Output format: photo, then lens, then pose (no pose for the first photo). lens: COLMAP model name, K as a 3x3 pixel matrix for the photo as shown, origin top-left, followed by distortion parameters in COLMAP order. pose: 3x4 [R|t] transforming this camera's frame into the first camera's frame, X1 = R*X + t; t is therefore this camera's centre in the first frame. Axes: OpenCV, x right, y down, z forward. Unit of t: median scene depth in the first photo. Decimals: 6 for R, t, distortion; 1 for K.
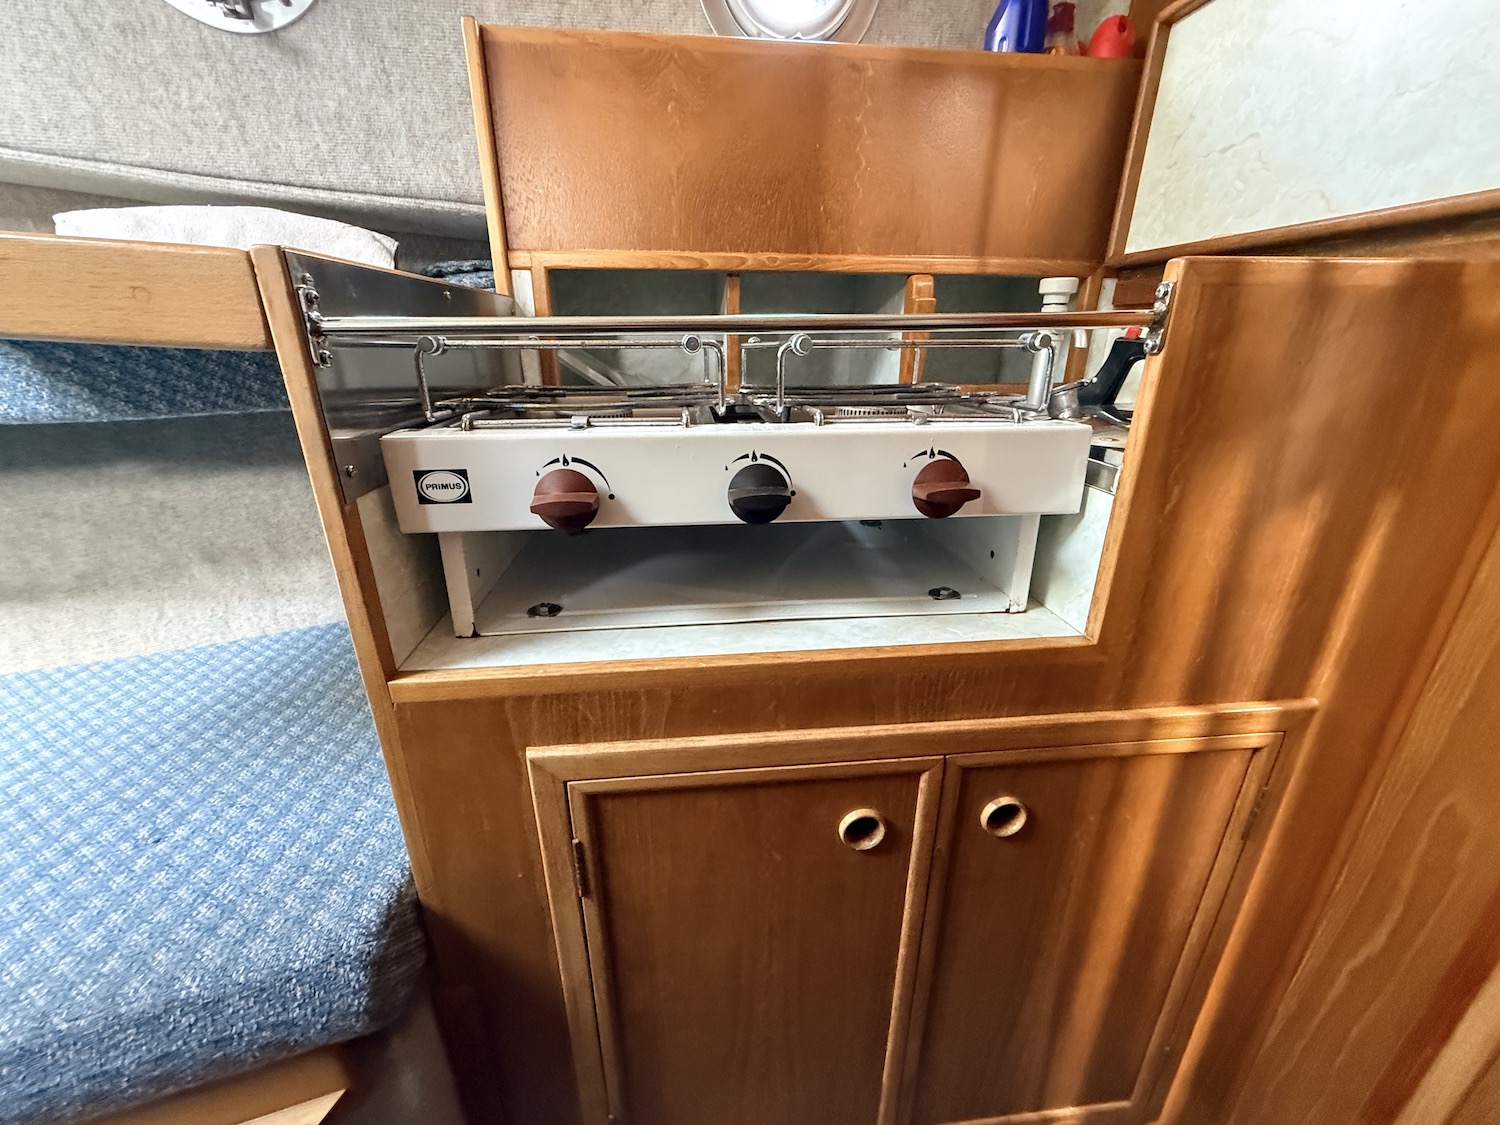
lens RADIAL K [[600.8, 0, 743.5], [0, 600.8, 562.8], [0, 0, 1]] dist [-0.001115, 0.000828]
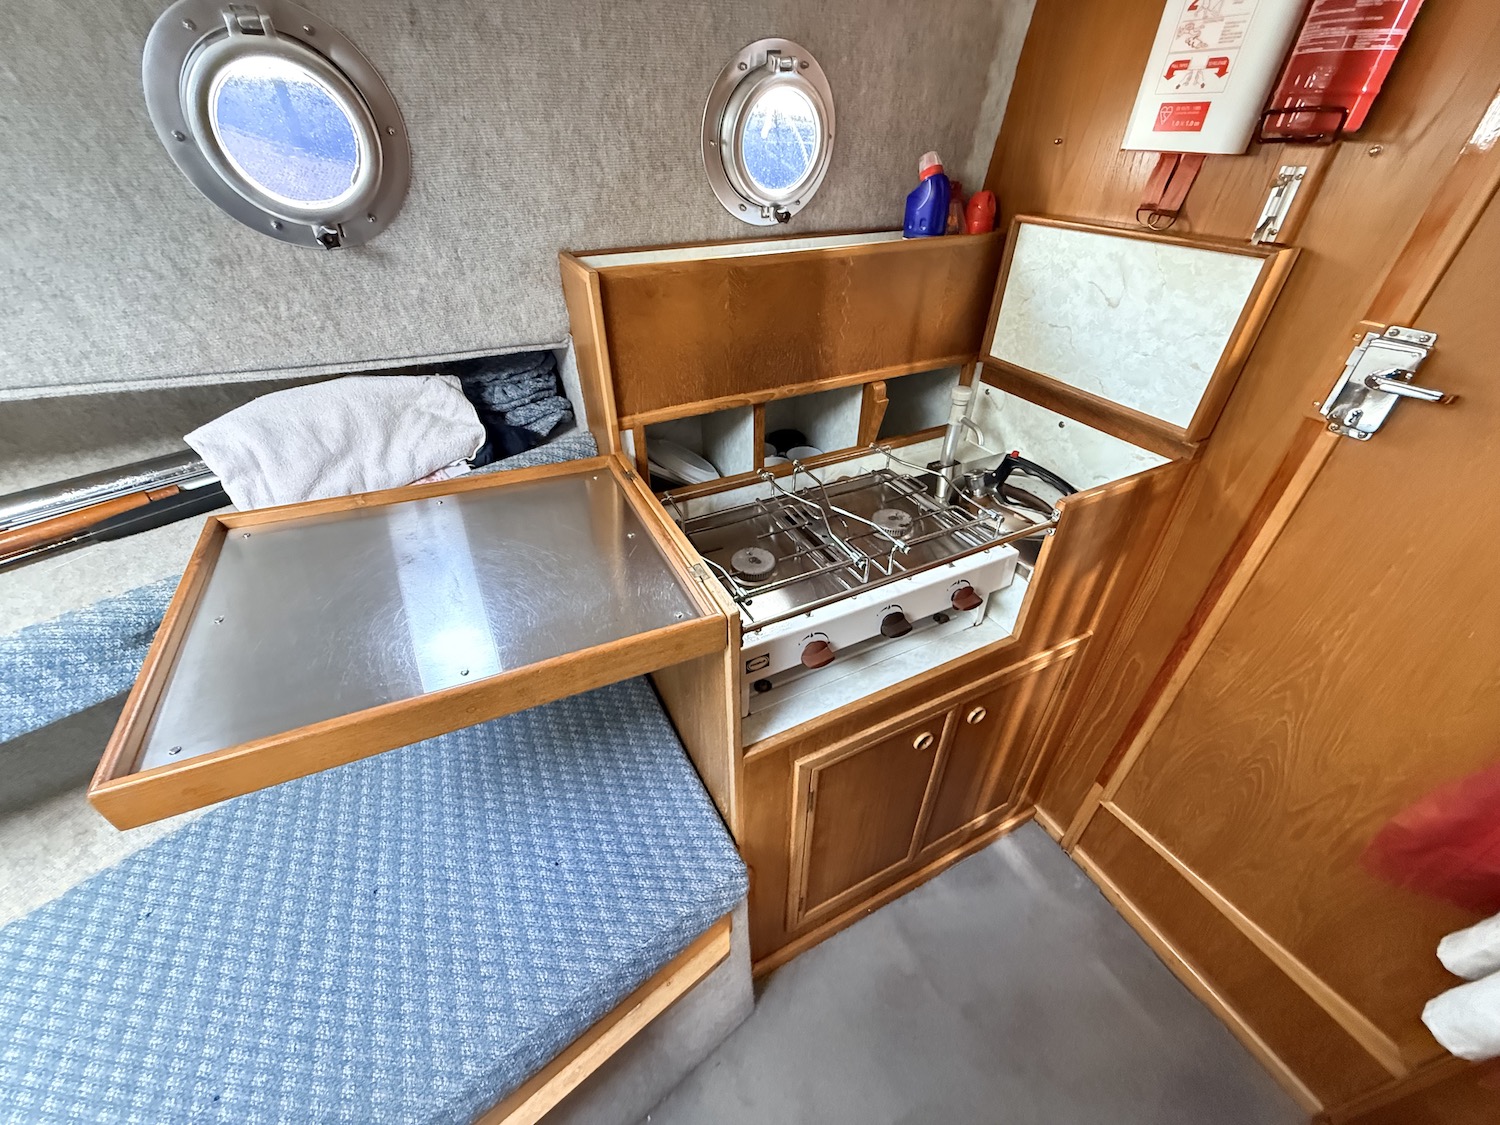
lens RADIAL K [[600.8, 0, 744.1], [0, 600.8, 563.2], [0, 0, 1]] dist [-0.001115, 0.000828]
pose [[0.936756, -0.212226, 0.278295, -0.556337], [0.130762, 0.949815, 0.284169, -0.547180], [-0.324637, -0.229806, 0.917497, -0.387053]]
